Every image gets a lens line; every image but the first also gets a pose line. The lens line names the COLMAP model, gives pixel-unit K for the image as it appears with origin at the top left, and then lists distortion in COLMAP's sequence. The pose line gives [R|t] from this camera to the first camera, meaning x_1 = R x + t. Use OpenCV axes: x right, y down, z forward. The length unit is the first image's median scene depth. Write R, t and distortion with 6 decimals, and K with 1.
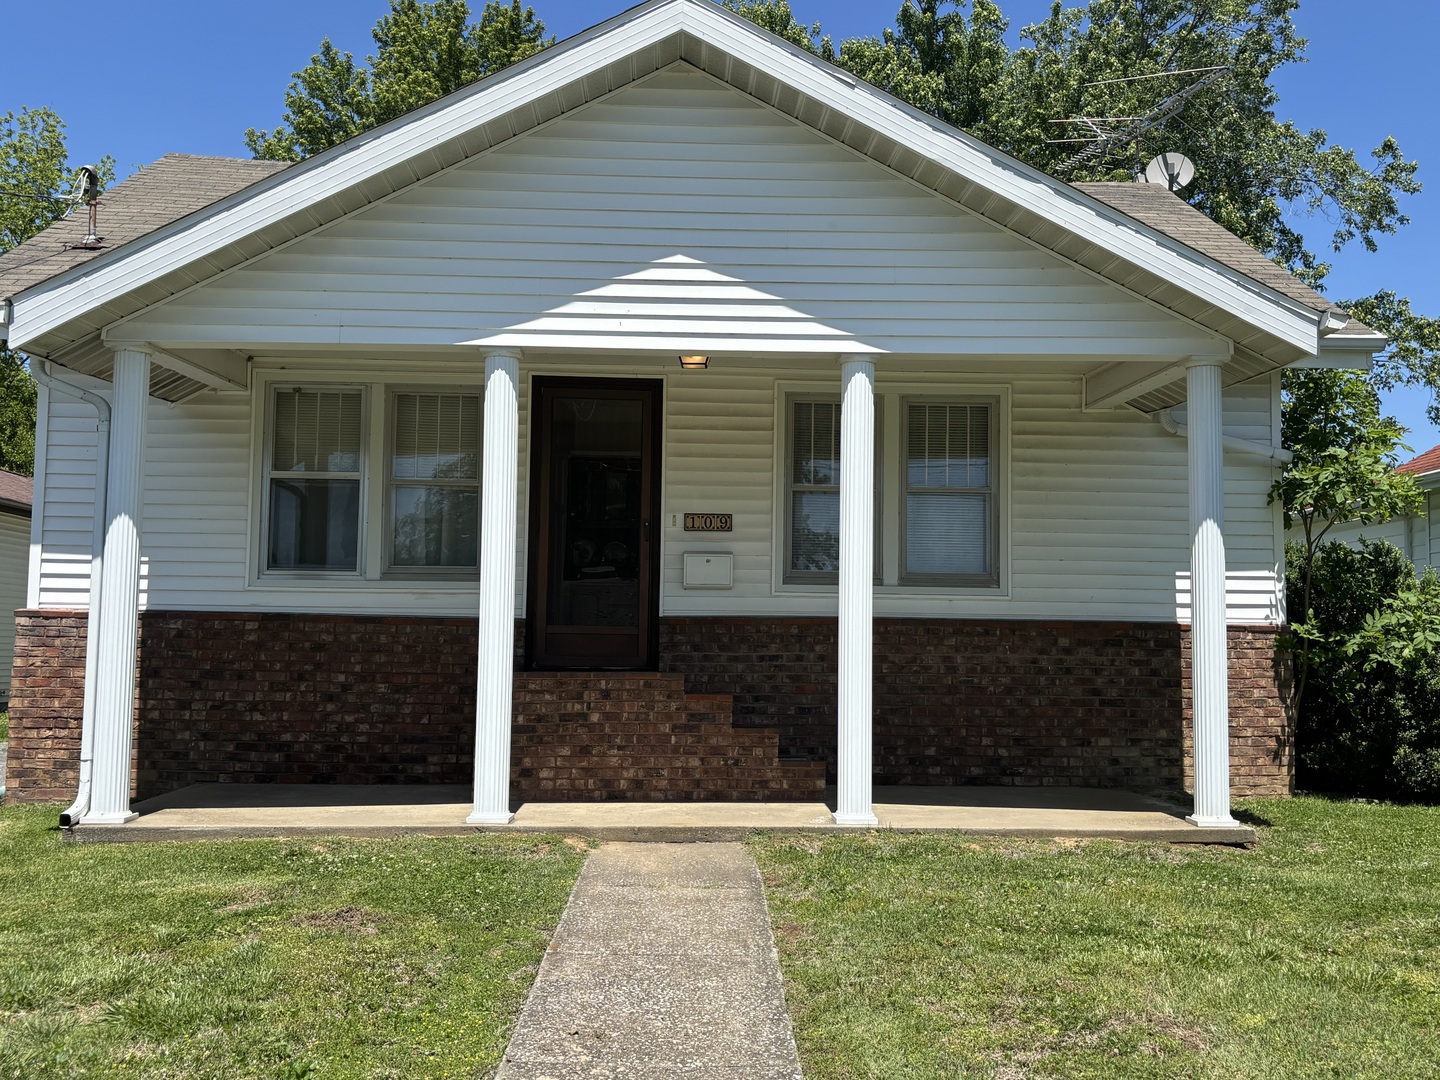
lens RADIAL K [[1365.8, 0, 721.8], [0, 1365.8, 539.5], [0, 0, 1]] dist [0.157876, -0.446799]
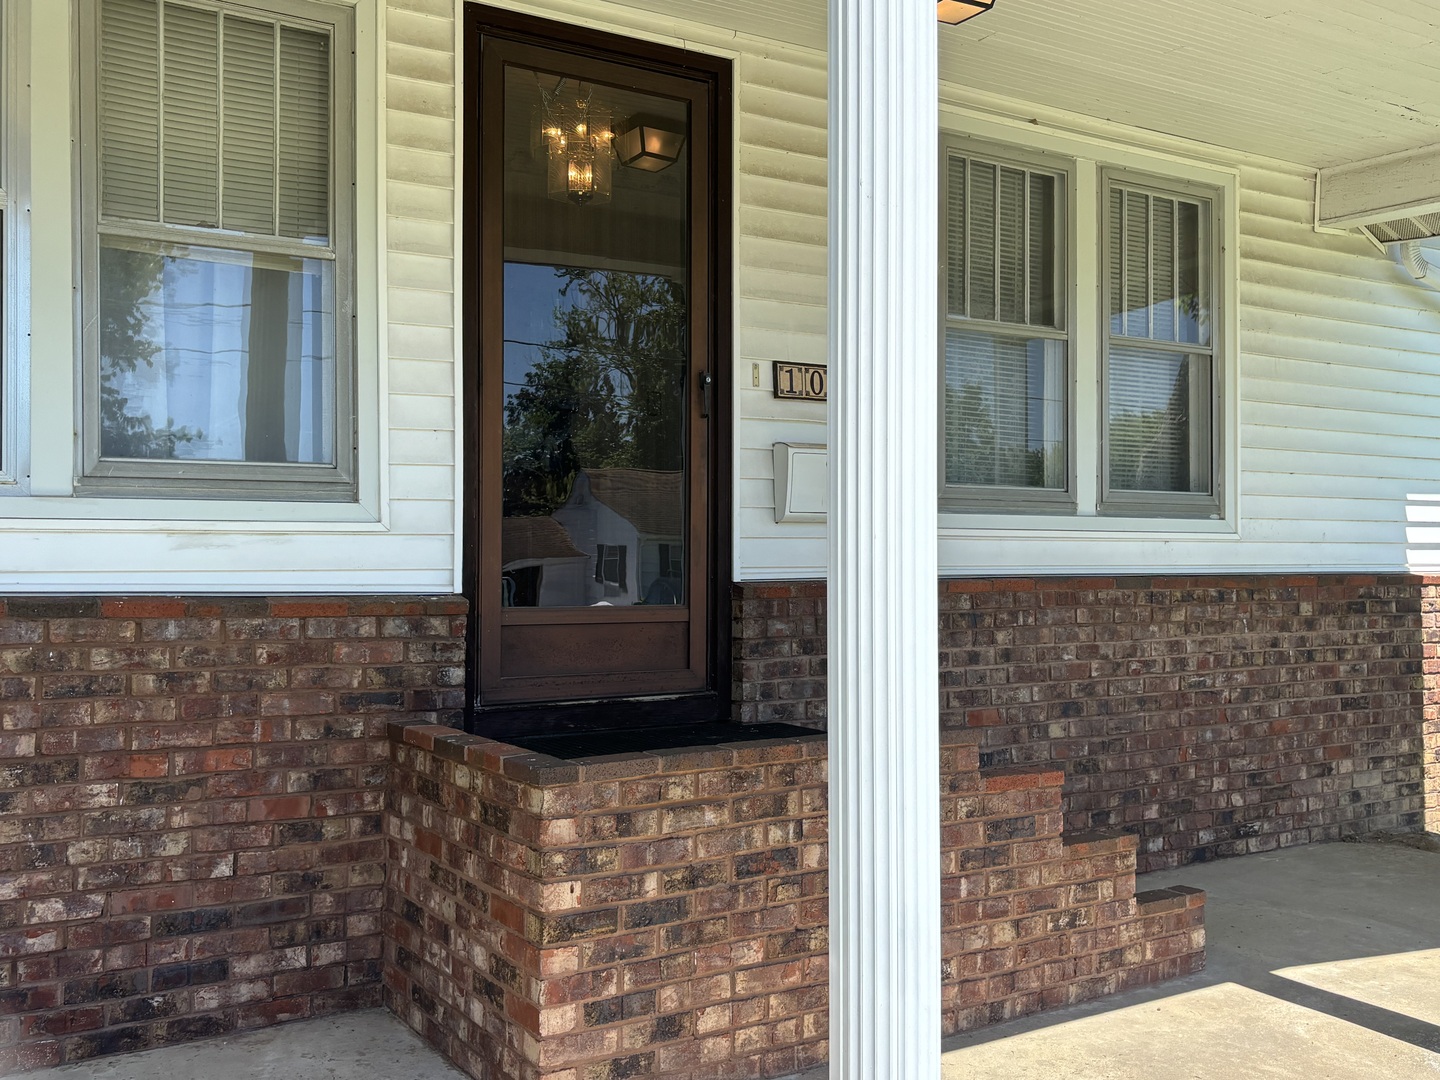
lens RADIAL K [[1377.7, 0, 716.5], [0, 1377.7, 531.4], [0, 0, 1]] dist [0.074778, -0.165967]
pose [[0.878744, -0.002011, 0.477289, -0.277782], [-0.029760, 0.997814, 0.058997, 0.012452], [-0.476364, -0.066047, 0.876764, 0.607359]]
